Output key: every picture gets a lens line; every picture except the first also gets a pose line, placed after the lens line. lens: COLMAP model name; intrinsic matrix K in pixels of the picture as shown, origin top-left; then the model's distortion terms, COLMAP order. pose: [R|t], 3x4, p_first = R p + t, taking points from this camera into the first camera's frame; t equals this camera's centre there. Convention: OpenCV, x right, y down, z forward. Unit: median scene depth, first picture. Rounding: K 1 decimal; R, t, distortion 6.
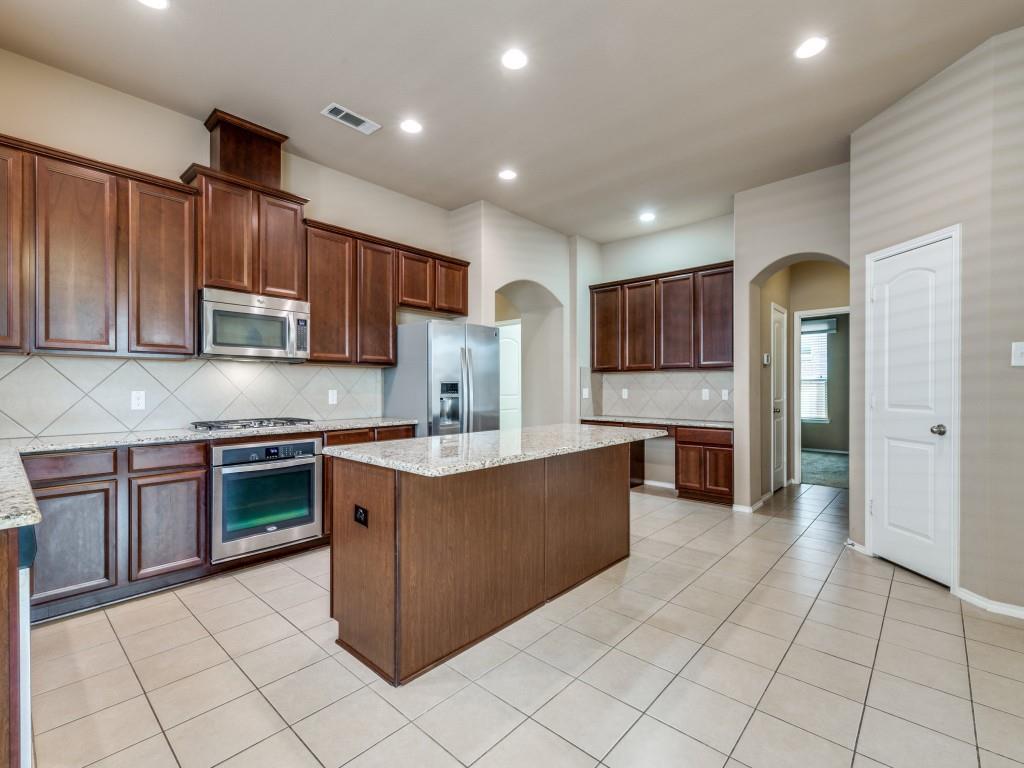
lens RADIAL K [[469.9, 0, 511.2], [0, 469.9, 392.9], [0, 0, 1]] dist [-0.000214, 0.000152]
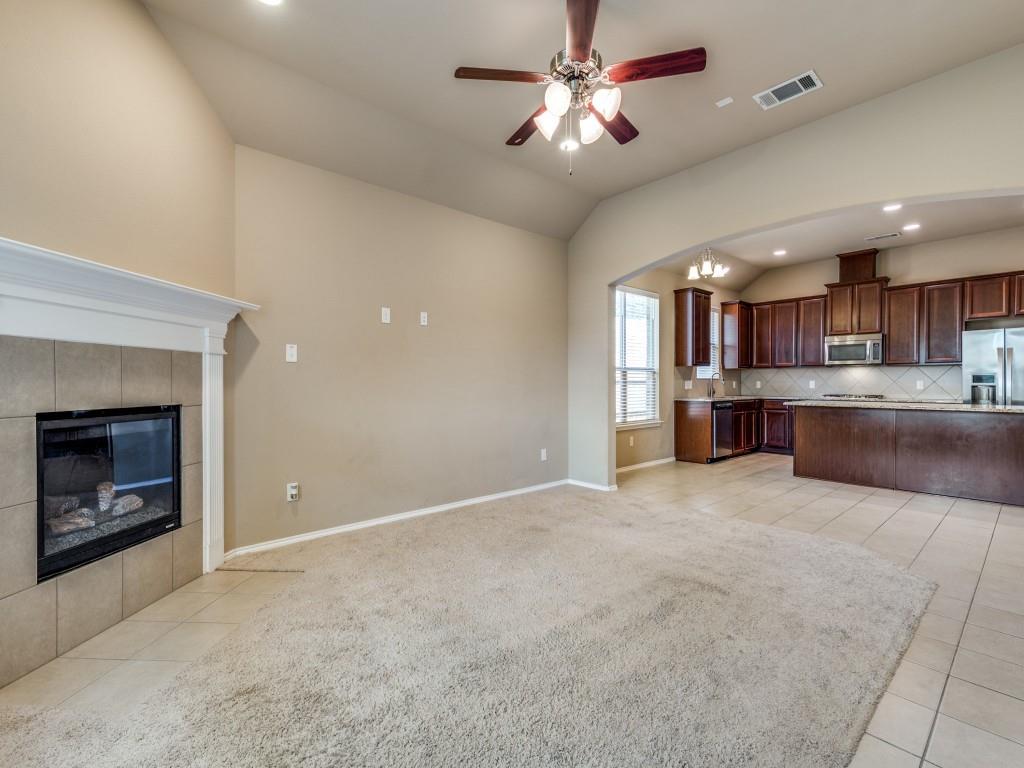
lens RADIAL K [[461.5, 0, 512.0], [0, 461.5, 384.0], [0, 0, 1]] dist [0.022360, 0.000939]
pose [[-0.110320, 0.003773, -0.993889, 1.518327], [-0.009399, 0.999944, 0.004840, 0.012478], [0.993852, 0.009876, -0.110278, -0.242651]]
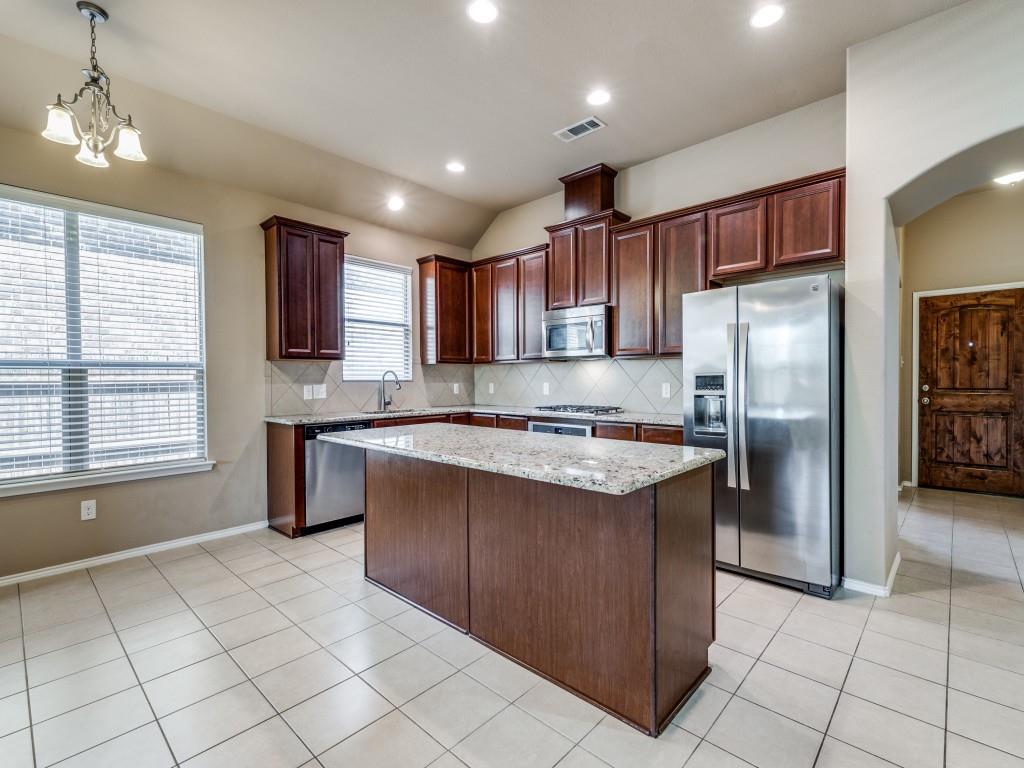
lens RADIAL K [[461.5, 0, 512.0], [0, 461.5, 384.0], [0, 0, 1]] dist [0.022360, 0.000939]
pose [[-0.022330, 0.013414, -0.999661, 0.645702], [-0.004330, 0.999899, 0.013514, -0.017582], [0.999741, 0.004630, -0.022270, 0.767507]]
